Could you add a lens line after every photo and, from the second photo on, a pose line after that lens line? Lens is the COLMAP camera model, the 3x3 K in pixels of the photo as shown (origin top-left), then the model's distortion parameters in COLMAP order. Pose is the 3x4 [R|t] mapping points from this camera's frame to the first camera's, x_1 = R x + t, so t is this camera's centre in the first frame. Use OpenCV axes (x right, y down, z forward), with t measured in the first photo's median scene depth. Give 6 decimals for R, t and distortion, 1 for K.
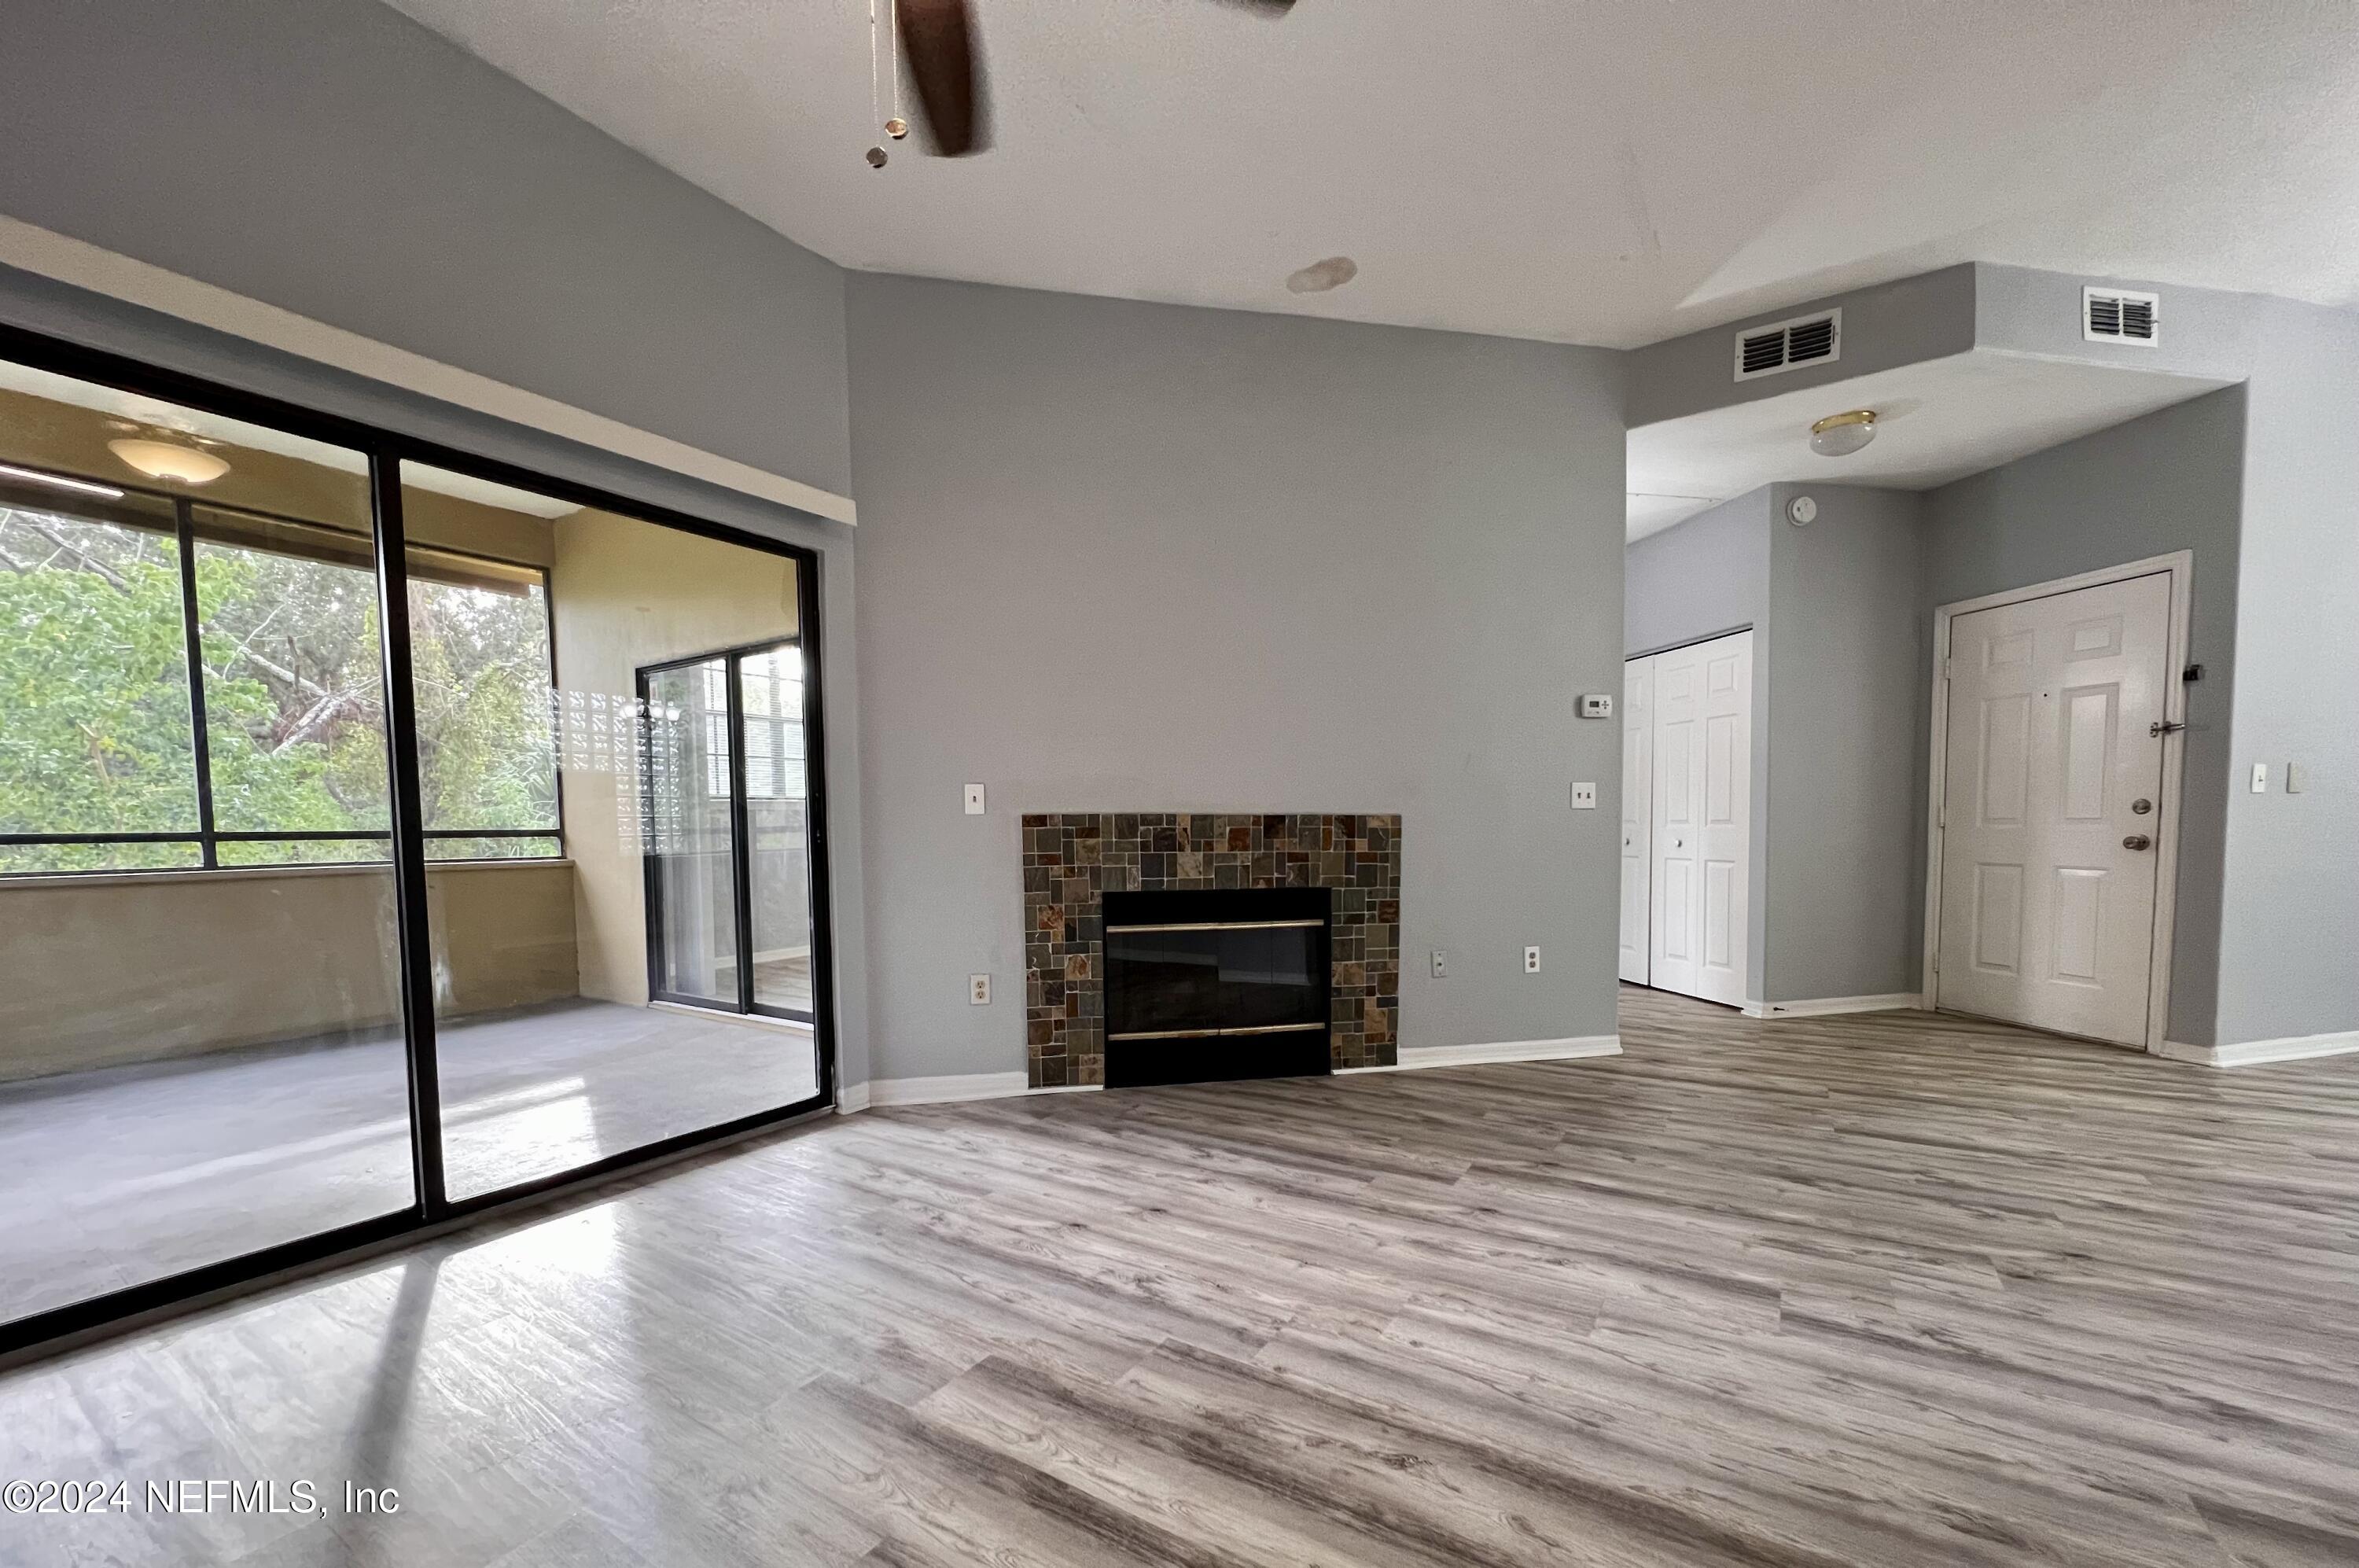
lens RADIAL K [[945.4, 0, 1177.3], [0, 945.4, 875.4], [0, 0, 1]] dist [-0.001423, -0.000289]
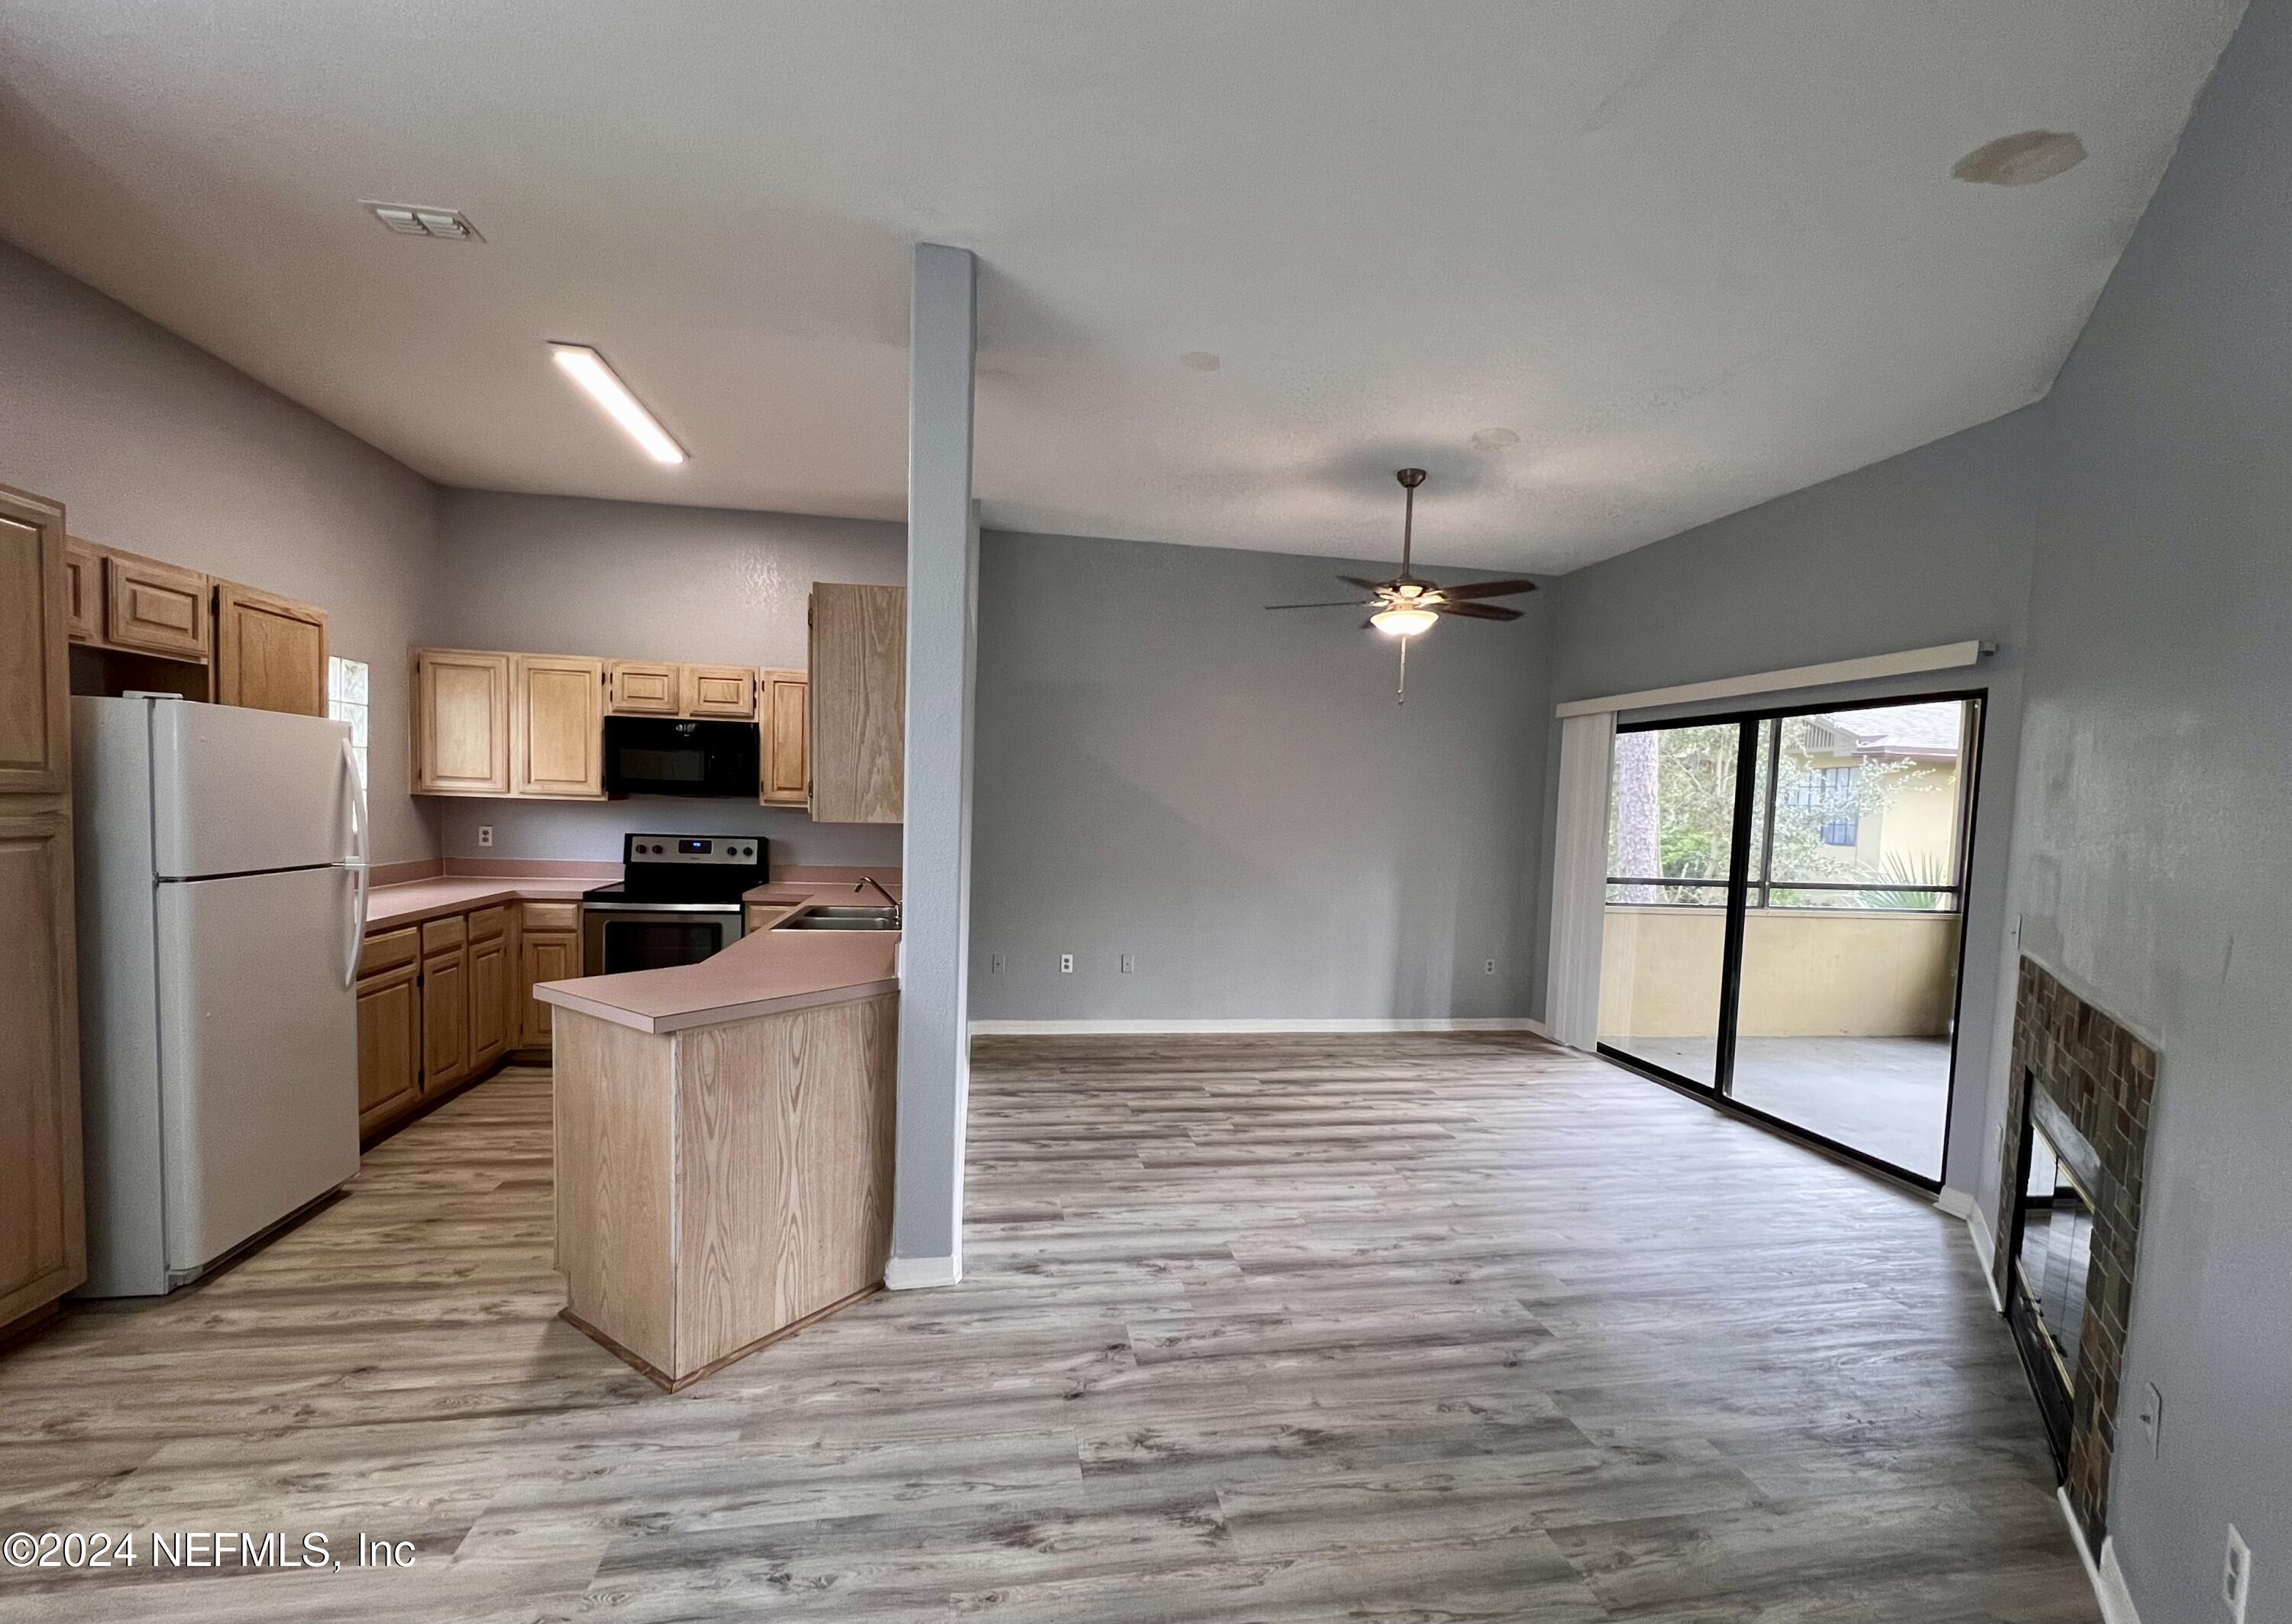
lens RADIAL K [[963.8, 0, 1146.9], [0, 963.8, 857.3], [0, 0, 1]] dist [-0.000117, 0.000641]
pose [[-0.734155, 0.026990, -0.678445, 1.250498], [-0.064217, 0.991970, 0.108953, -0.244320], [0.675938, 0.123557, -0.726527, 1.369870]]
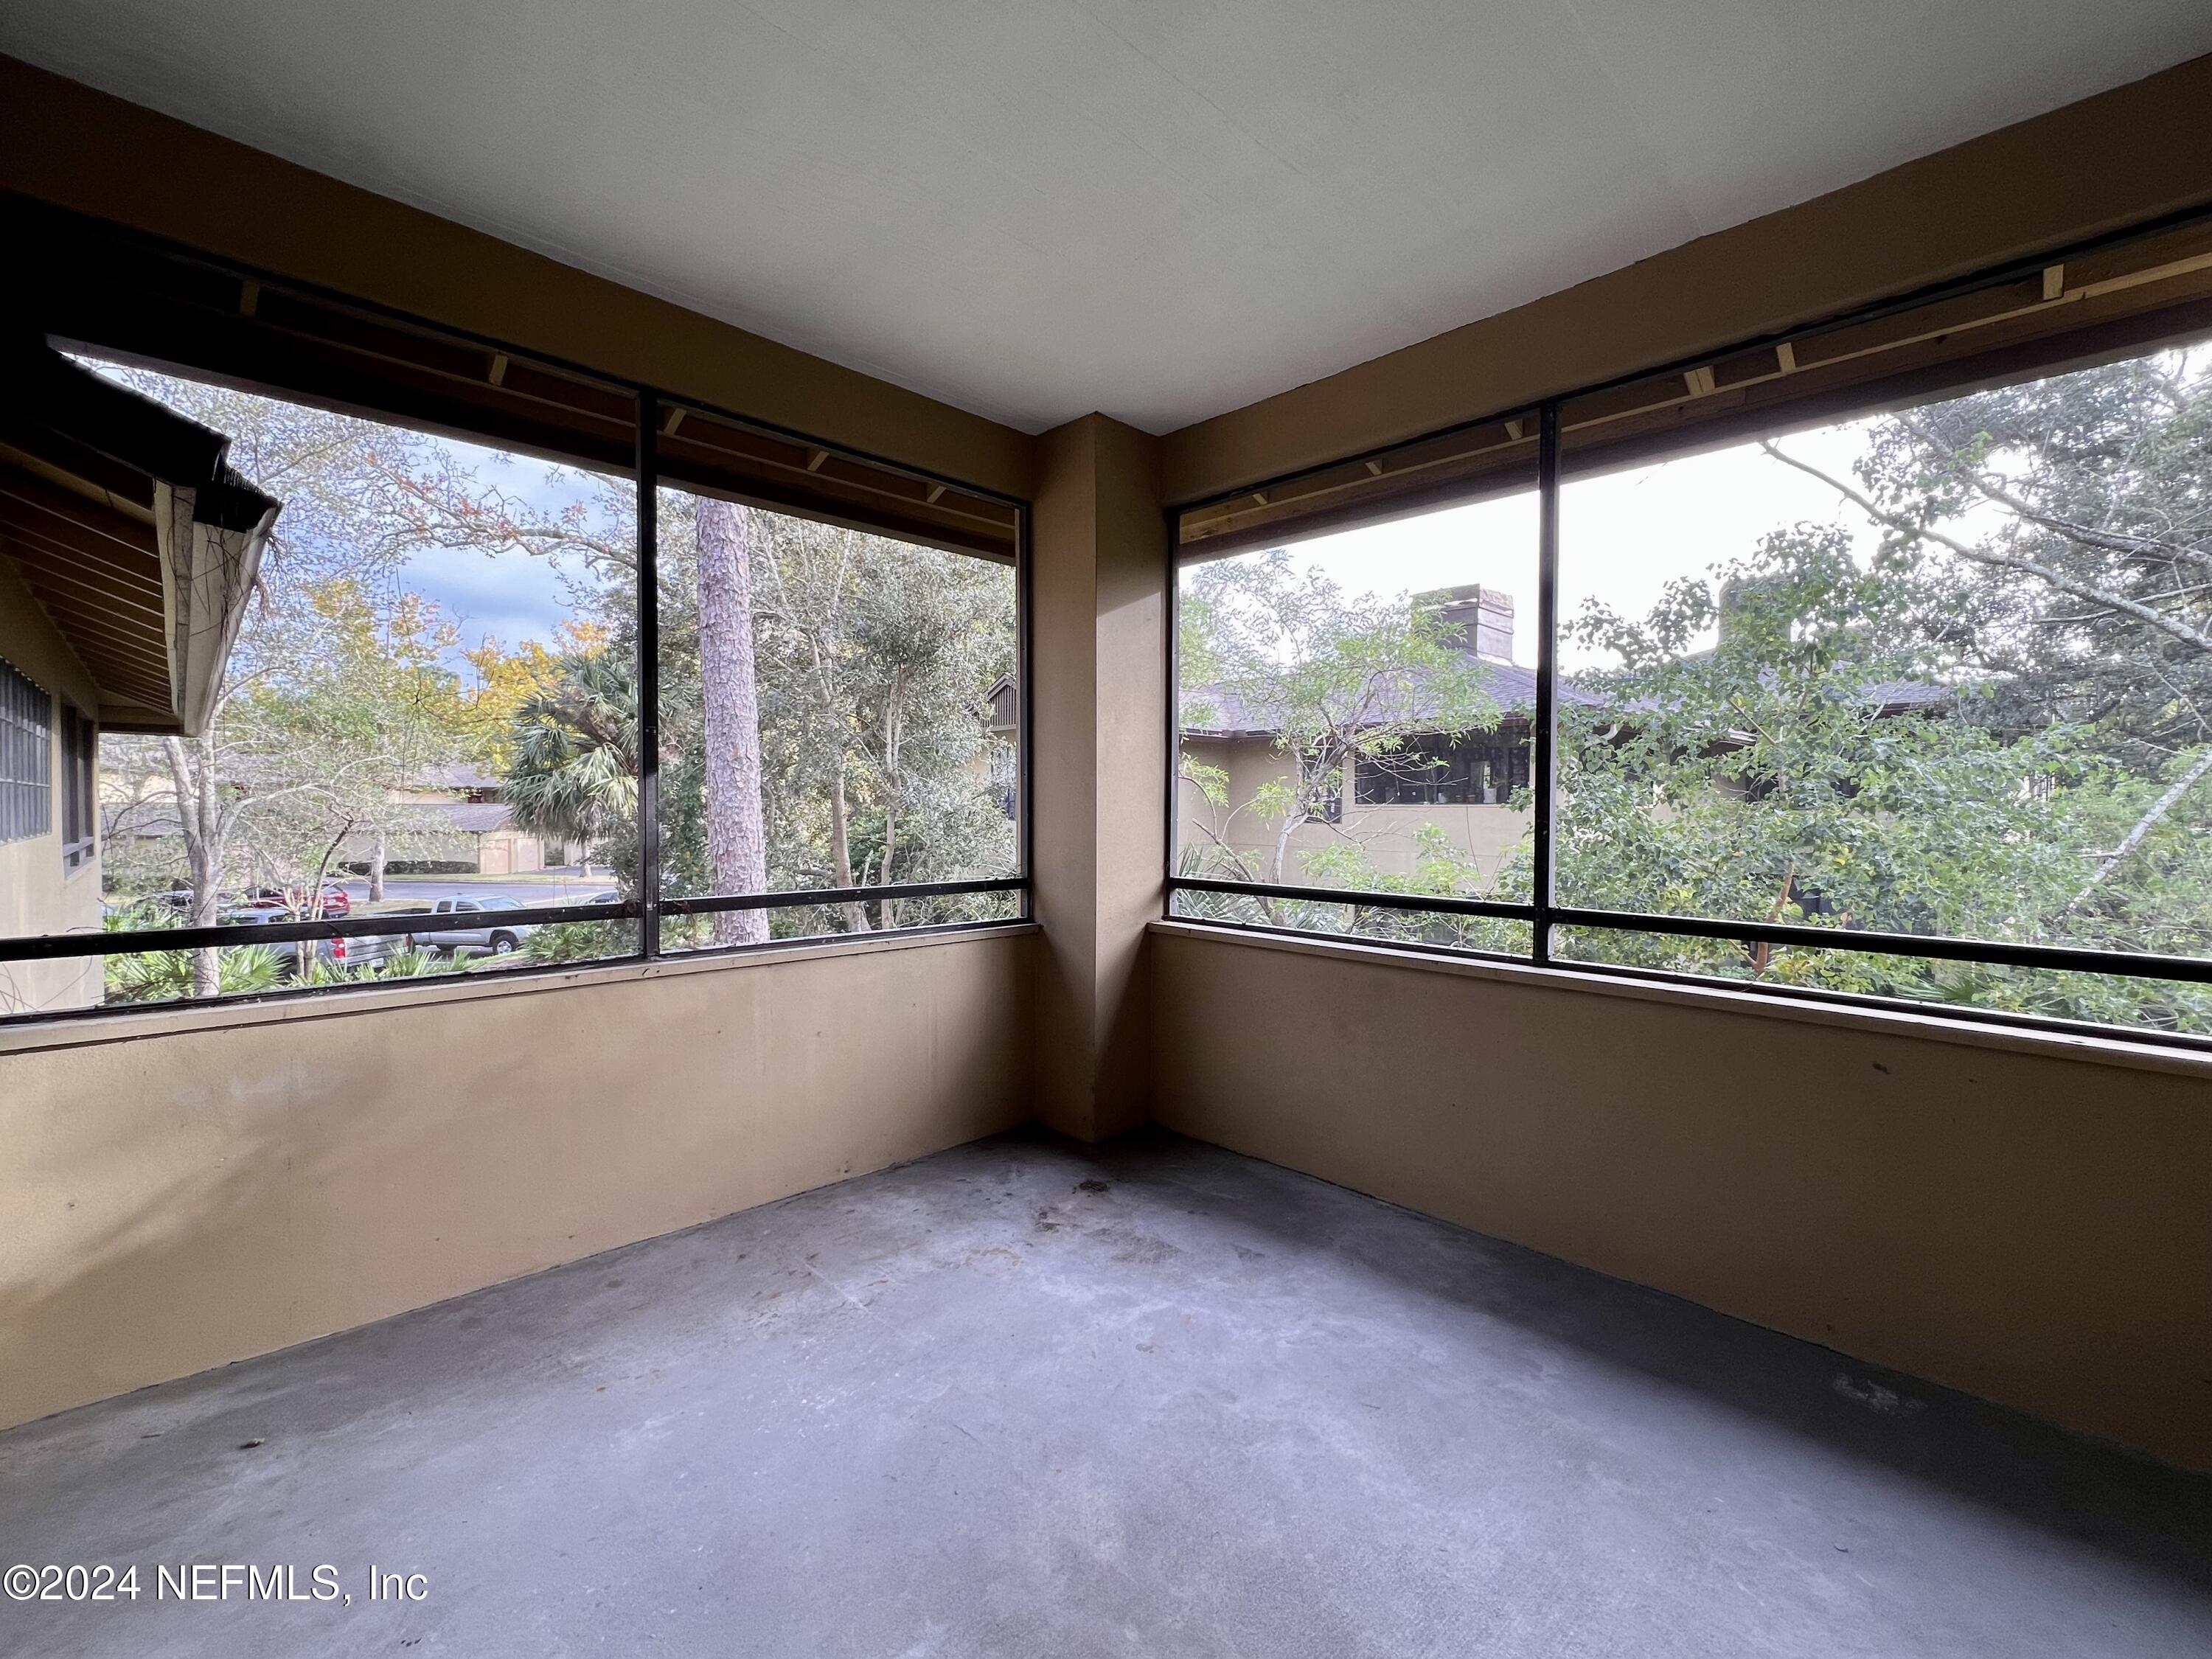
lens RADIAL K [[935.1, 0, 1105.3], [0, 935.1, 824.9], [0, 0, 1]] dist [-0.002830, 0.000363]
pose [[-0.215608, 0.030844, -0.975993, -0.561643], [-0.058982, 0.997265, 0.044546, -0.191339], [0.974697, 0.067171, -0.213198, 1.416930]]
